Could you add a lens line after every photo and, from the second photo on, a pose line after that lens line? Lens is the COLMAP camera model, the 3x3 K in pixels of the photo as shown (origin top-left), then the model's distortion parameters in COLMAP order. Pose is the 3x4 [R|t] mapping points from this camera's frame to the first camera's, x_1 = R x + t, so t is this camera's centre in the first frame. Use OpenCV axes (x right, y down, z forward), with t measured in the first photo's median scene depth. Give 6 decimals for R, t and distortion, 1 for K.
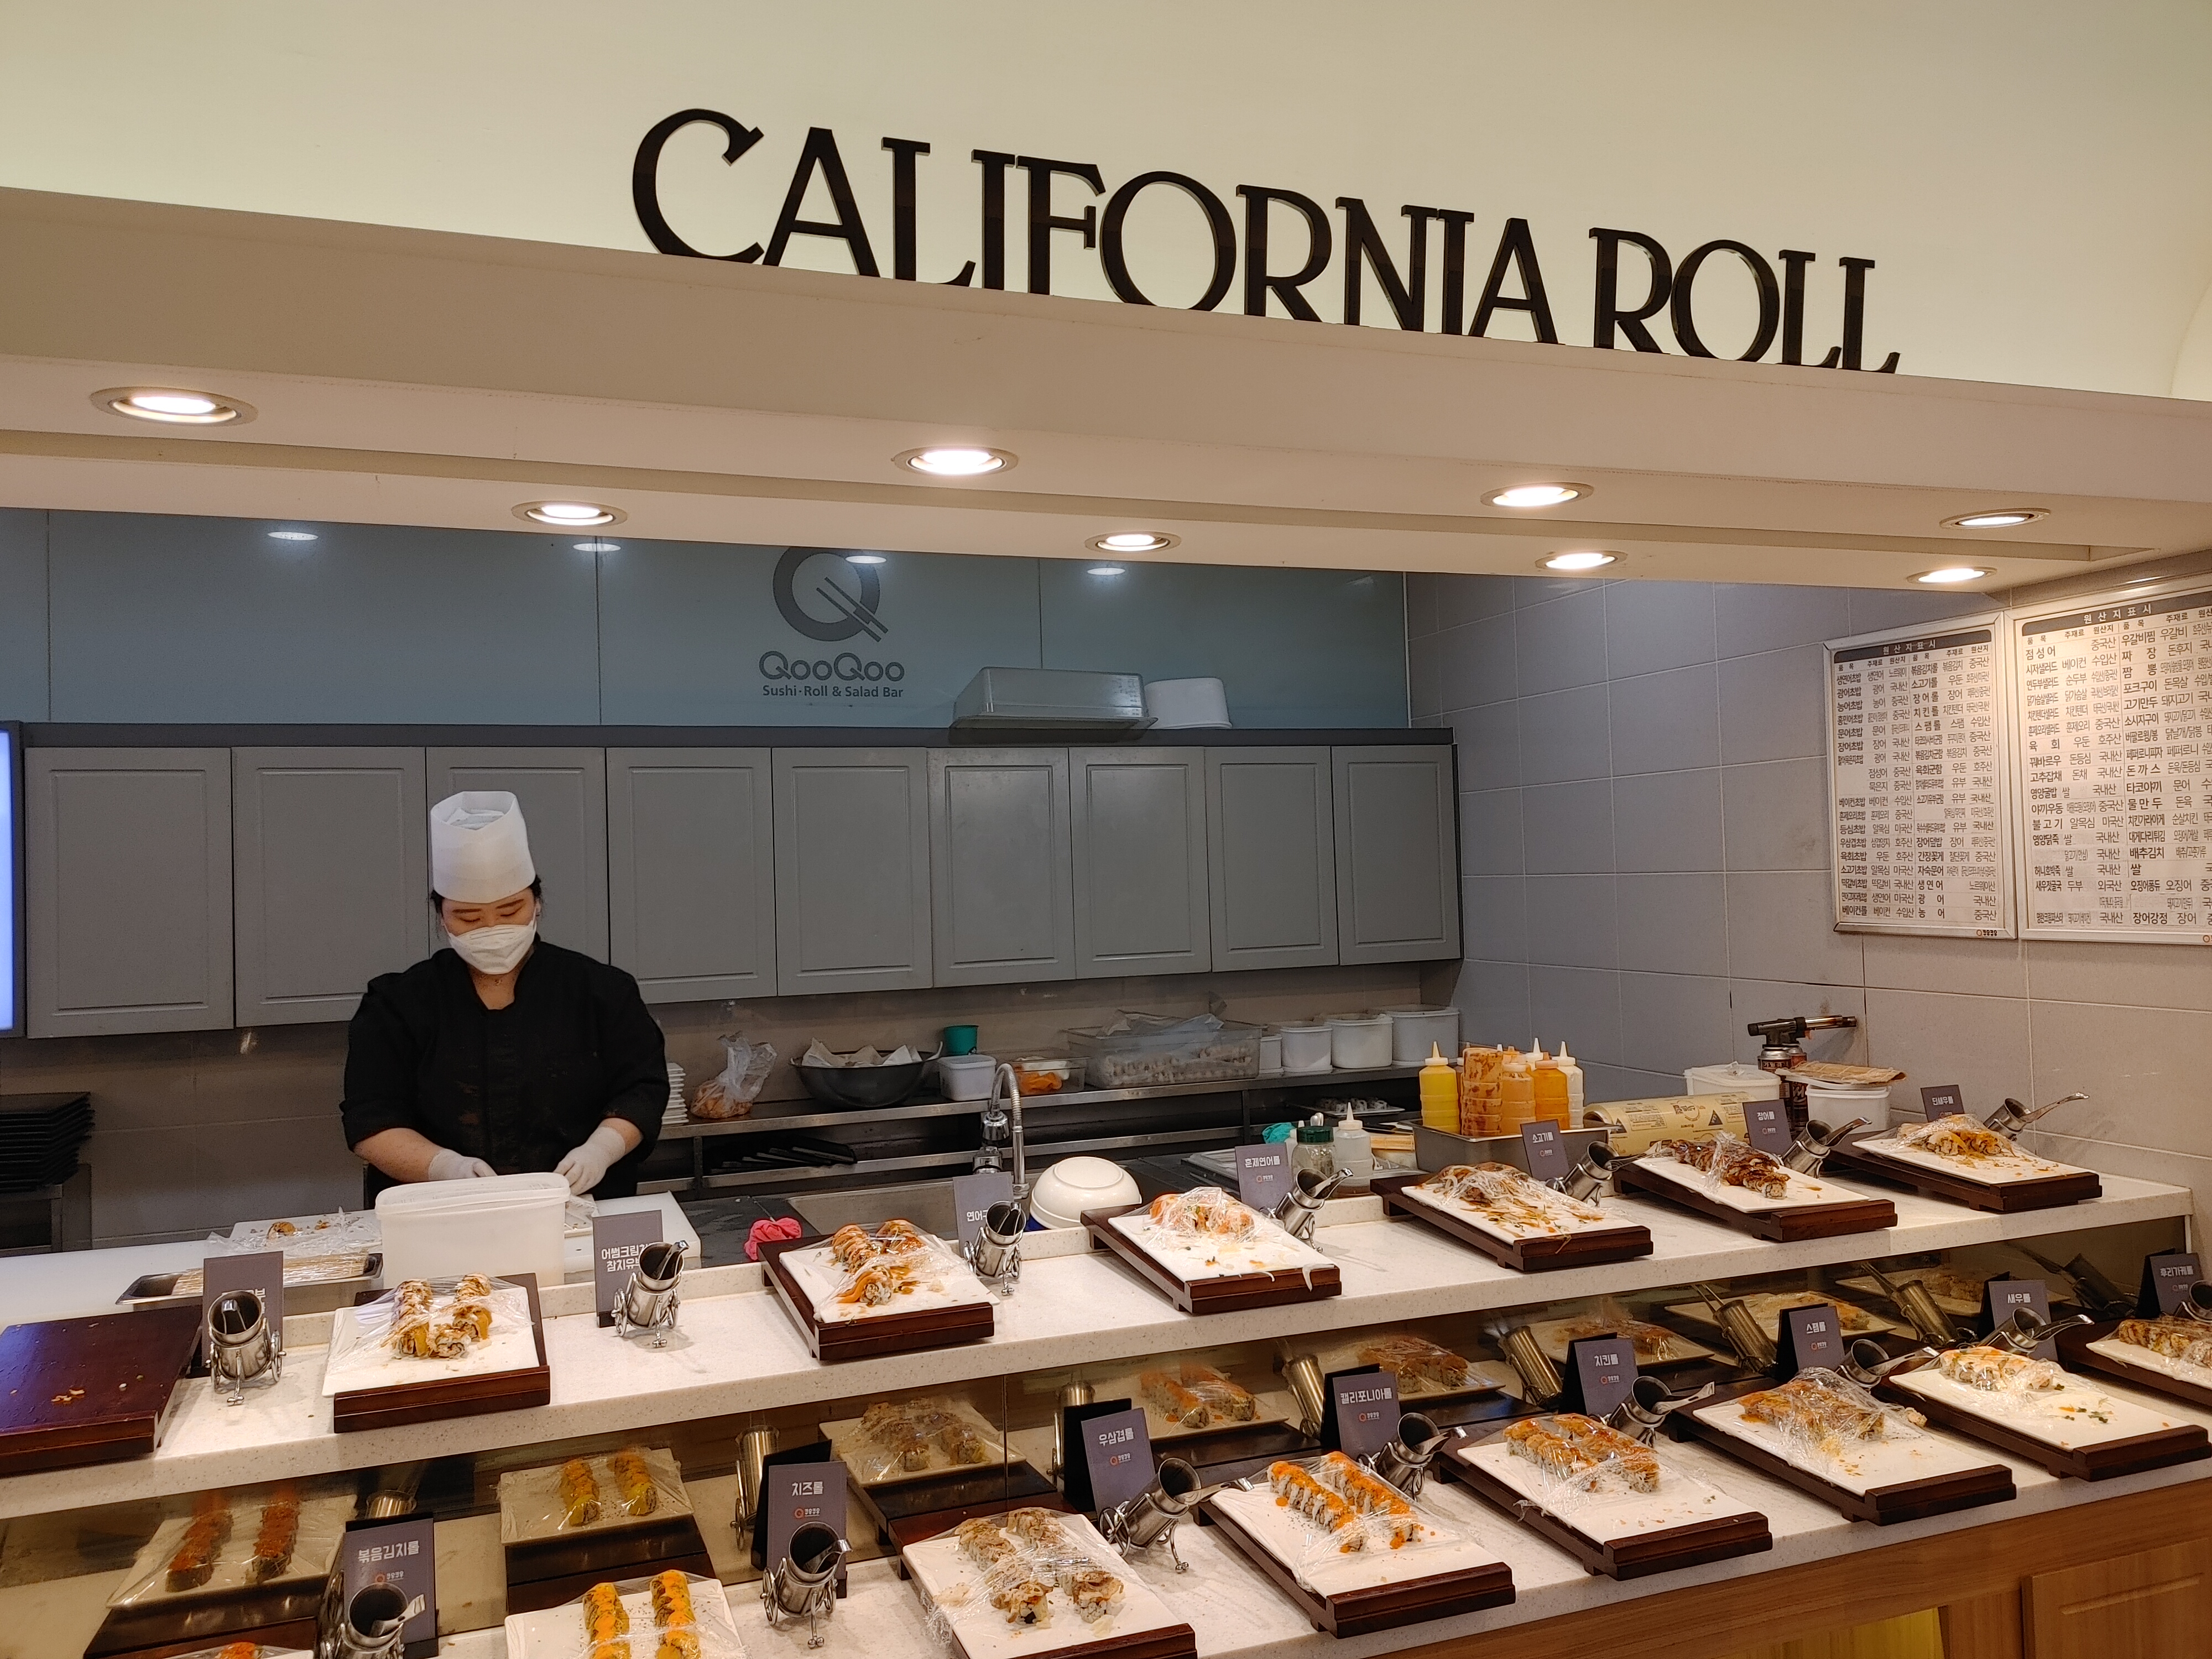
lens RADIAL K [[1637.4, 0, 1106.0], [0, 1637.4, 829.5], [0, 0, 1]] dist [0.003712, 0.000876]
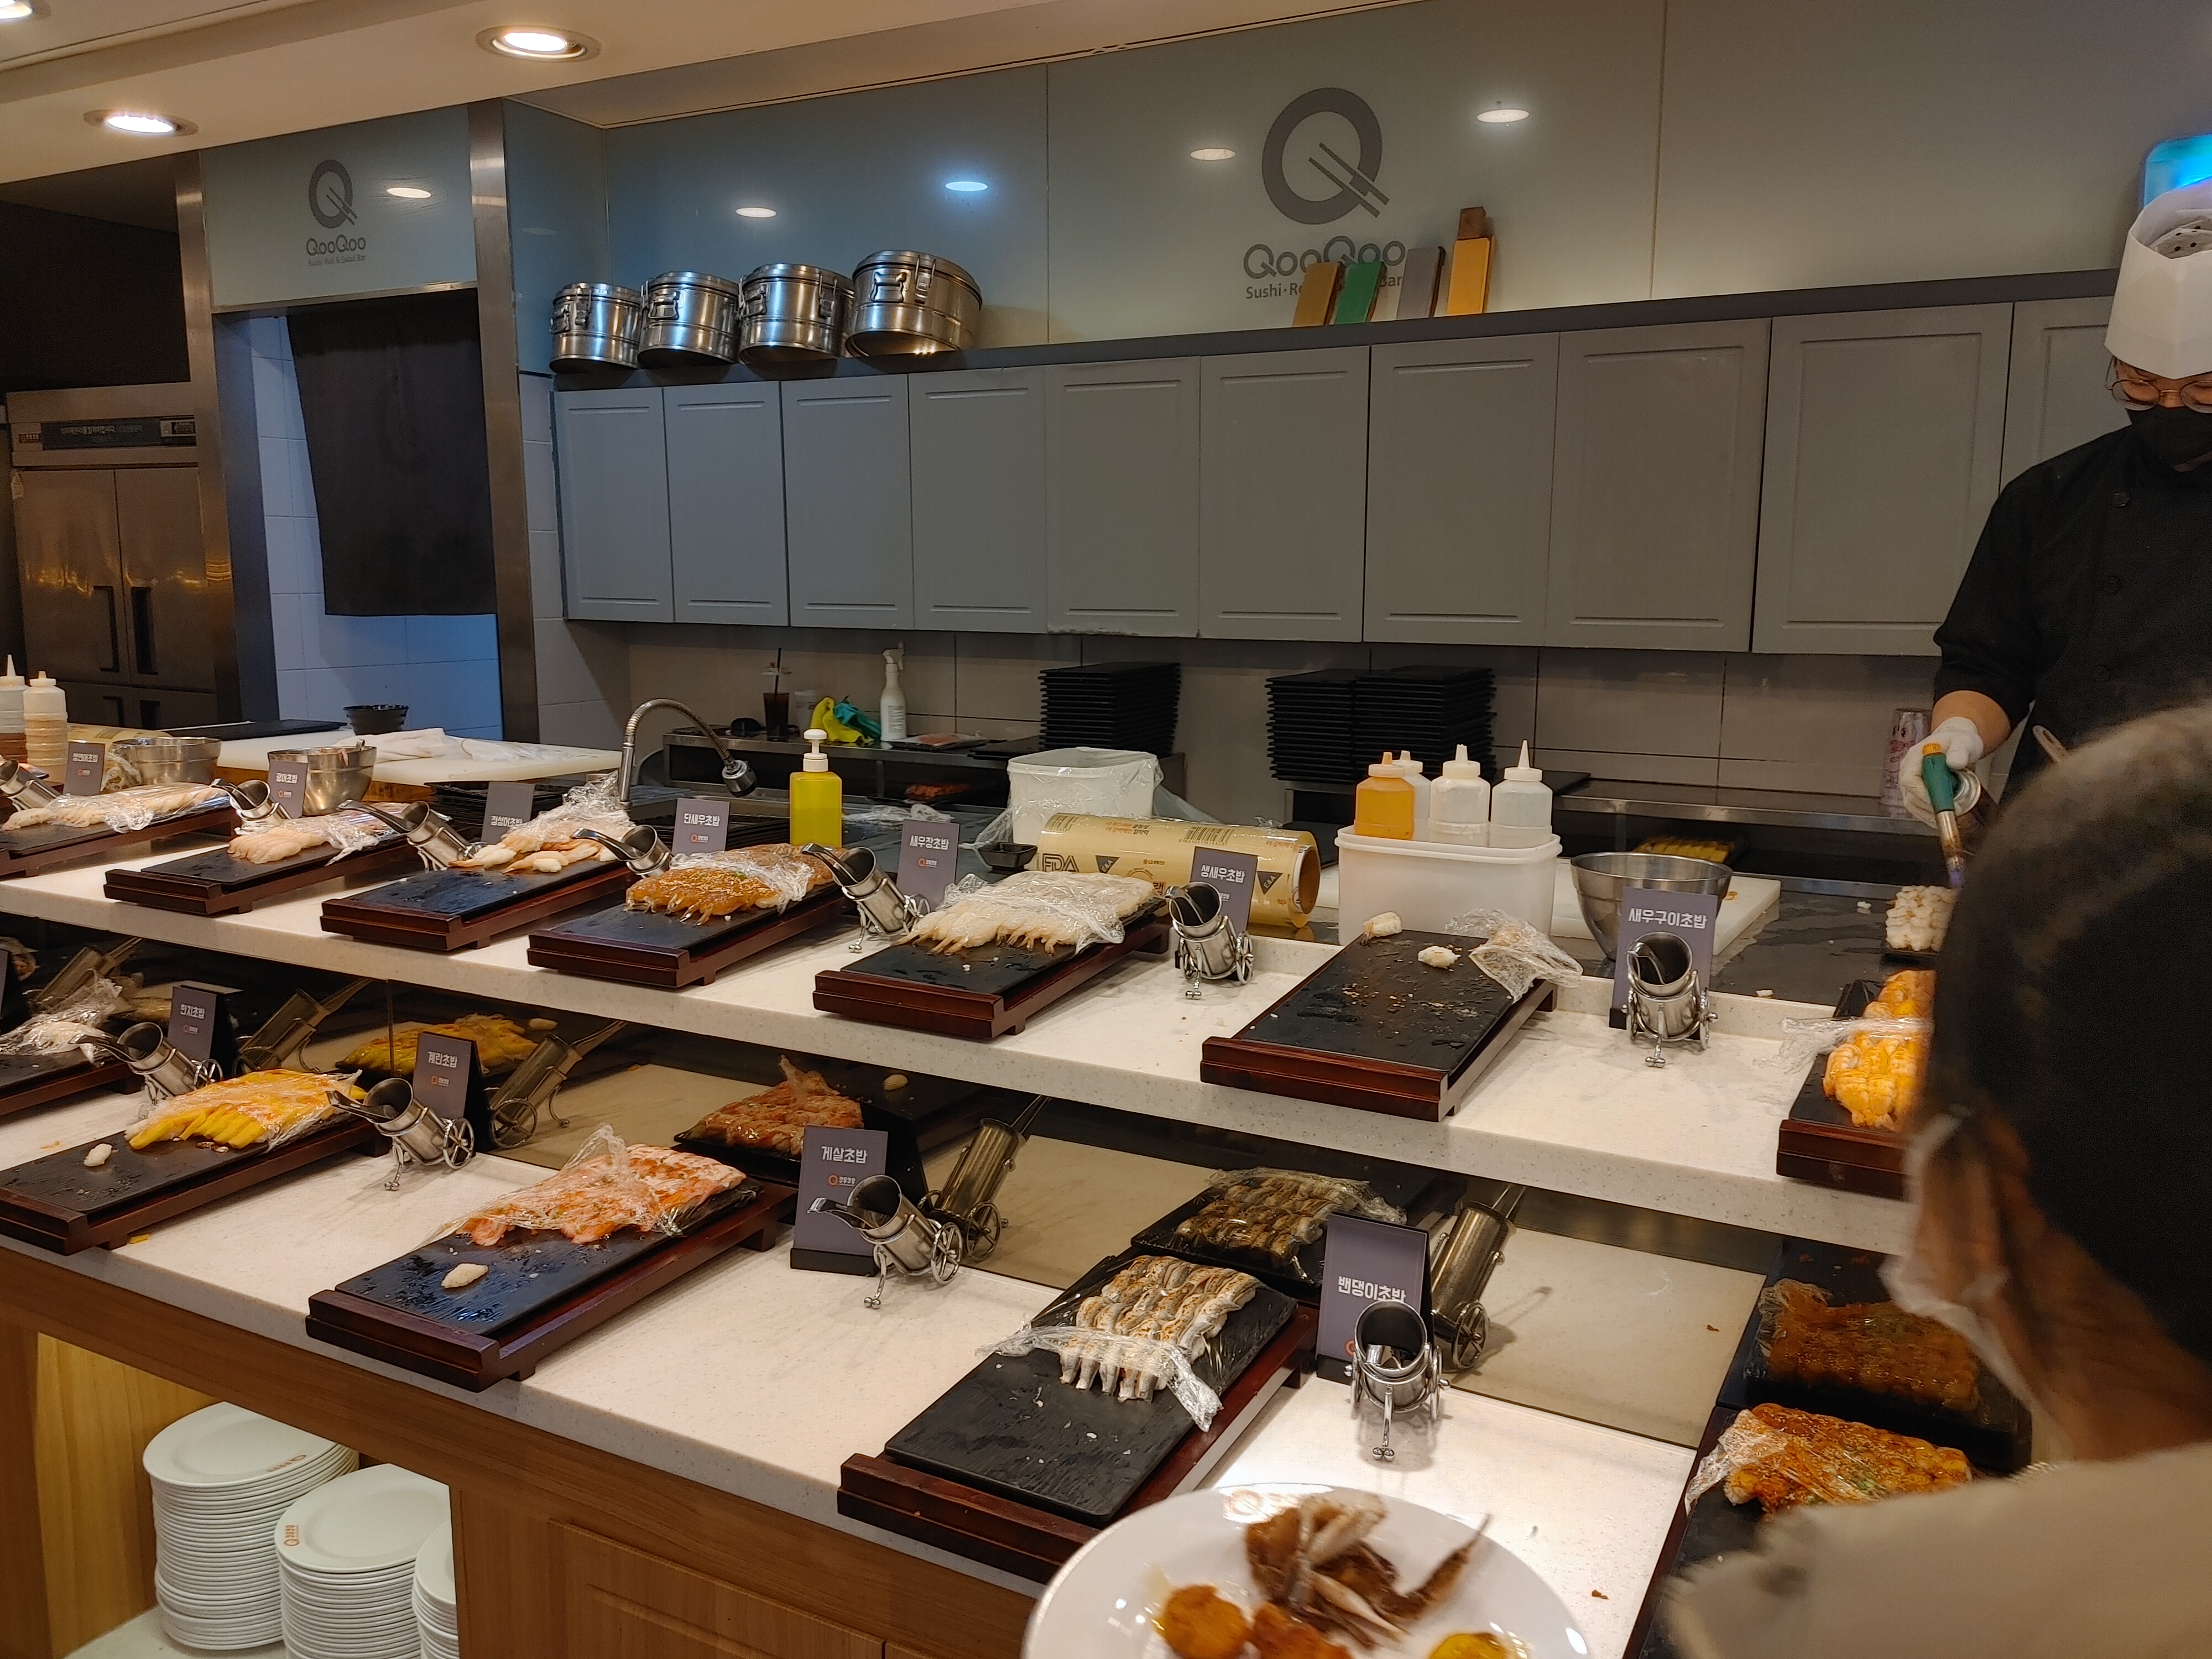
lens RADIAL K [[1637.4, 0, 1106.0], [0, 1637.4, 829.5], [0, 0, 1]] dist [0.003712, 0.000876]
pose [[0.669112, 0.139873, -0.729880, 0.413822], [0.006301, 0.981025, 0.193778, 0.025588], [0.743135, -0.134258, 0.655534, 0.331833]]
